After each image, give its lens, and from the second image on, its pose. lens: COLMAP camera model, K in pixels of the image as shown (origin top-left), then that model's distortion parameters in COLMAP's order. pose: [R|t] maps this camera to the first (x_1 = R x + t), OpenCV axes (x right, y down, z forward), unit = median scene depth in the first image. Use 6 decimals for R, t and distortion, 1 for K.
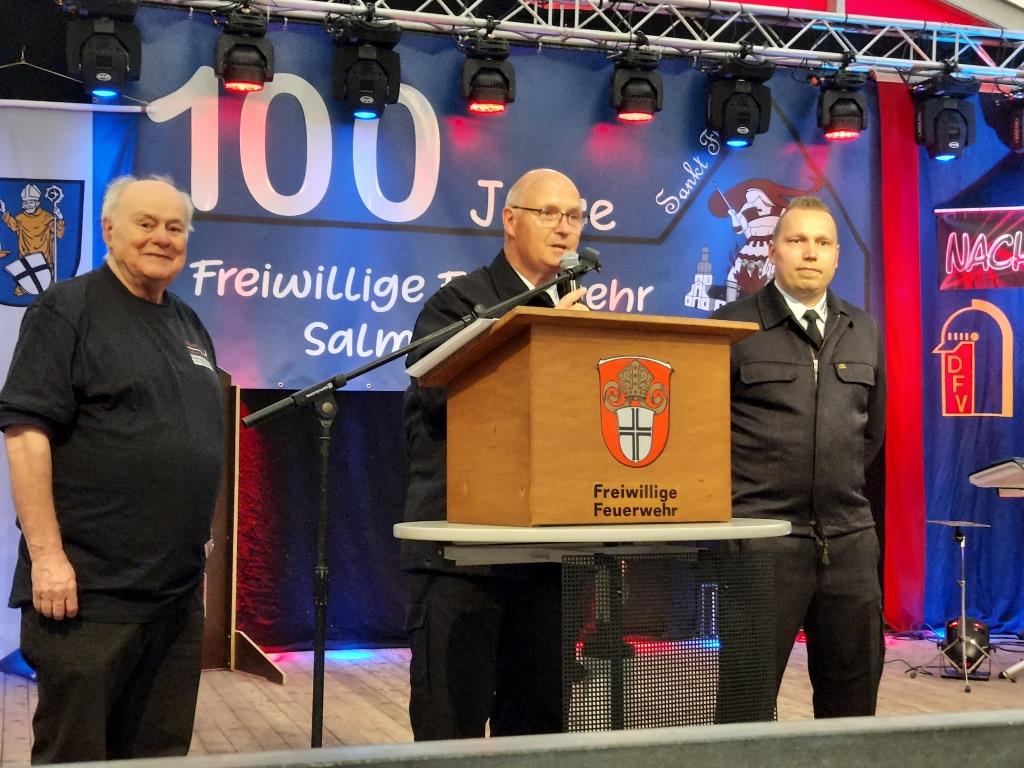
lens RADIAL K [[1520.7, 0, 508.6], [0, 1520.7, 384.4], [0, 0, 1]] dist [0.085874, -0.071676]
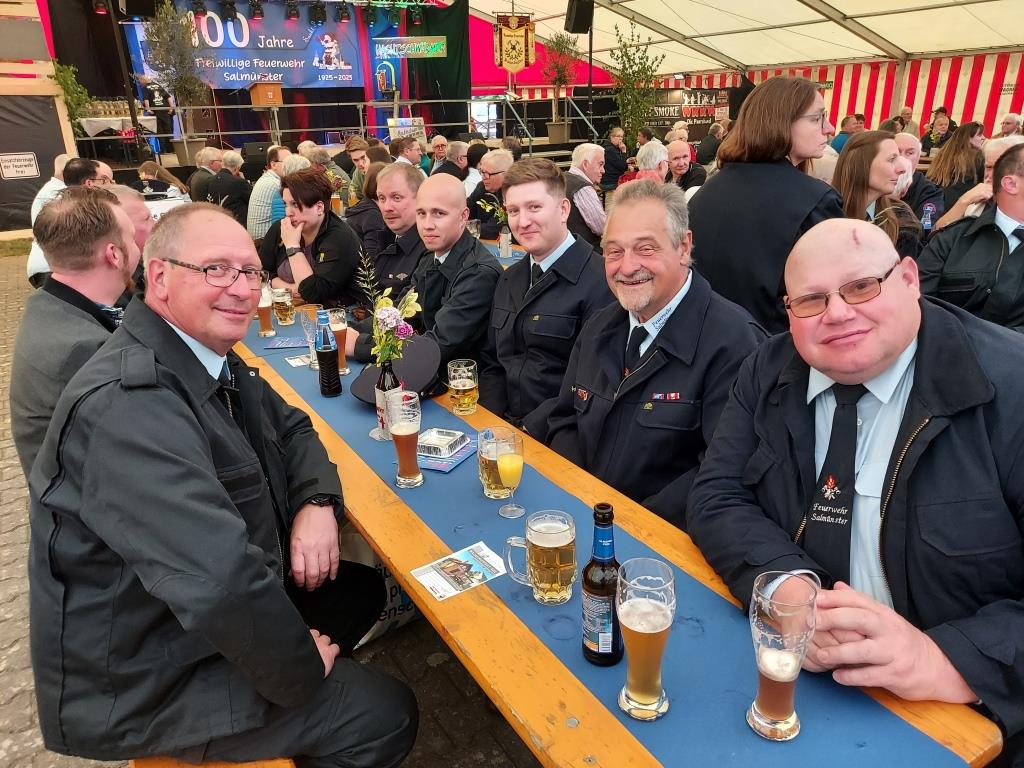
lens RADIAL K [[753.4, 0, 508.5], [0, 753.4, 389.2], [0, 0, 1]] dist [0.056974, -0.041333]
pose [[0.975212, -0.110014, 0.191987, 0.146360], [0.027417, 0.921034, 0.388515, -0.030758], [-0.219568, -0.373621, 0.901220, -1.518481]]
